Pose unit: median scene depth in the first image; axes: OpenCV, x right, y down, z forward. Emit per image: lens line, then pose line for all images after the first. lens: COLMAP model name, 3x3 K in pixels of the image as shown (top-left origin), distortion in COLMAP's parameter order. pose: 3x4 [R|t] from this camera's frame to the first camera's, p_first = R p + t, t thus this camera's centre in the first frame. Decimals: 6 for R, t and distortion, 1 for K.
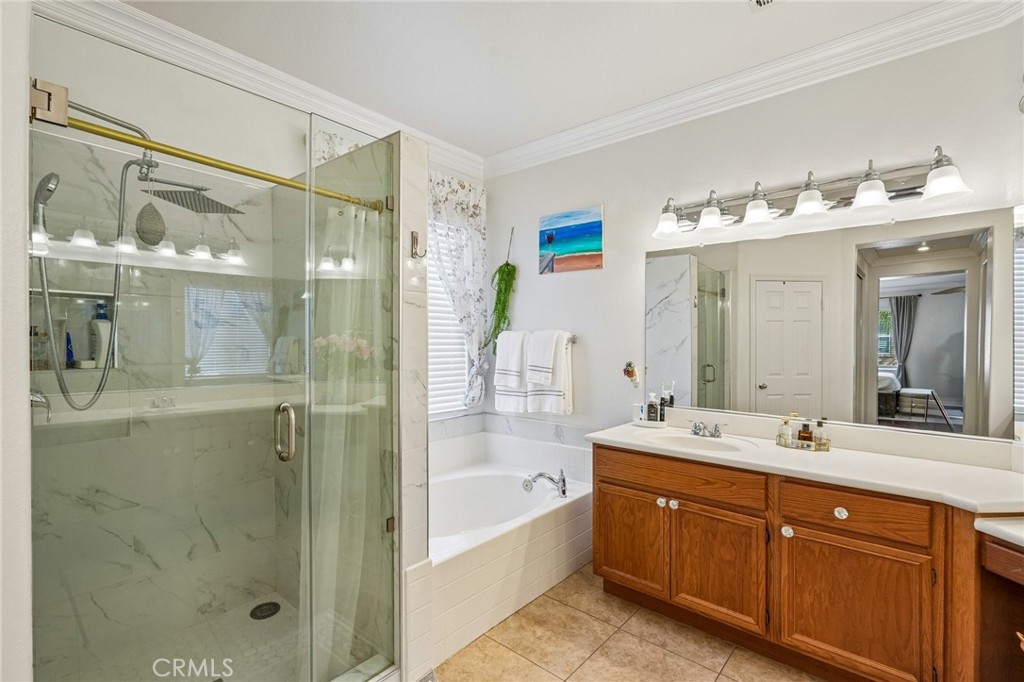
lens RADIAL K [[464.1, 0, 511.4], [0, 464.1, 336.3], [0, 0, 1]] dist [-0.006317, 0.004498]
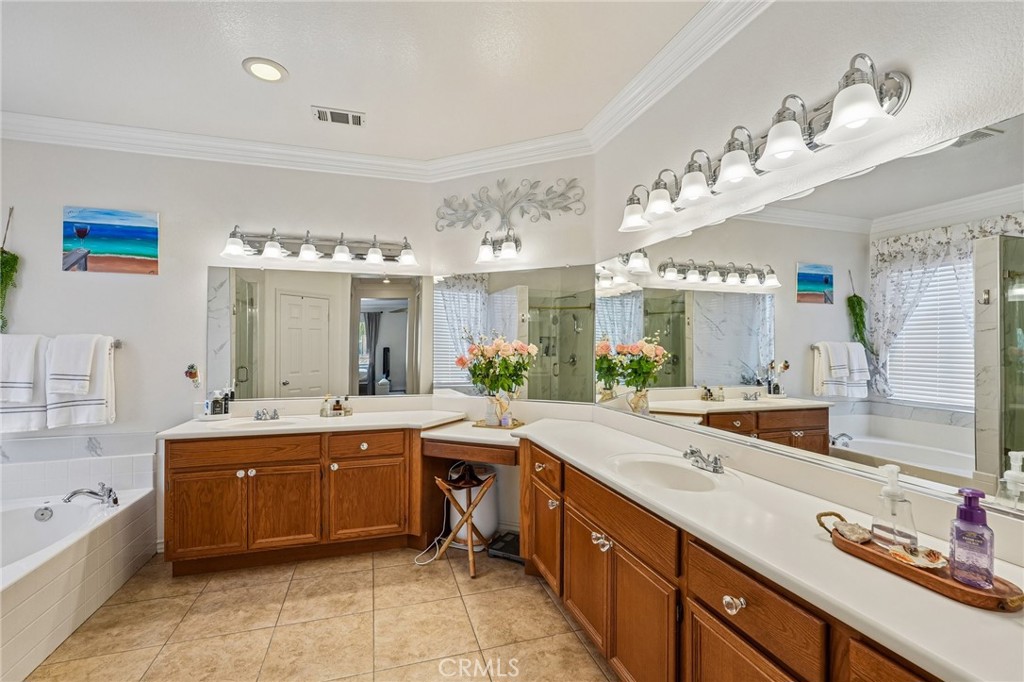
lens RADIAL K [[464.1, 0, 514.0], [0, 464.1, 340.7], [0, 0, 1]] dist [-0.006317, 0.004498]
pose [[0.529417, 0.002921, 0.848357, -0.310510], [-0.001618, 0.999996, -0.002433, 0.000752], [-0.848360, -0.000085, 0.529420, -0.256686]]
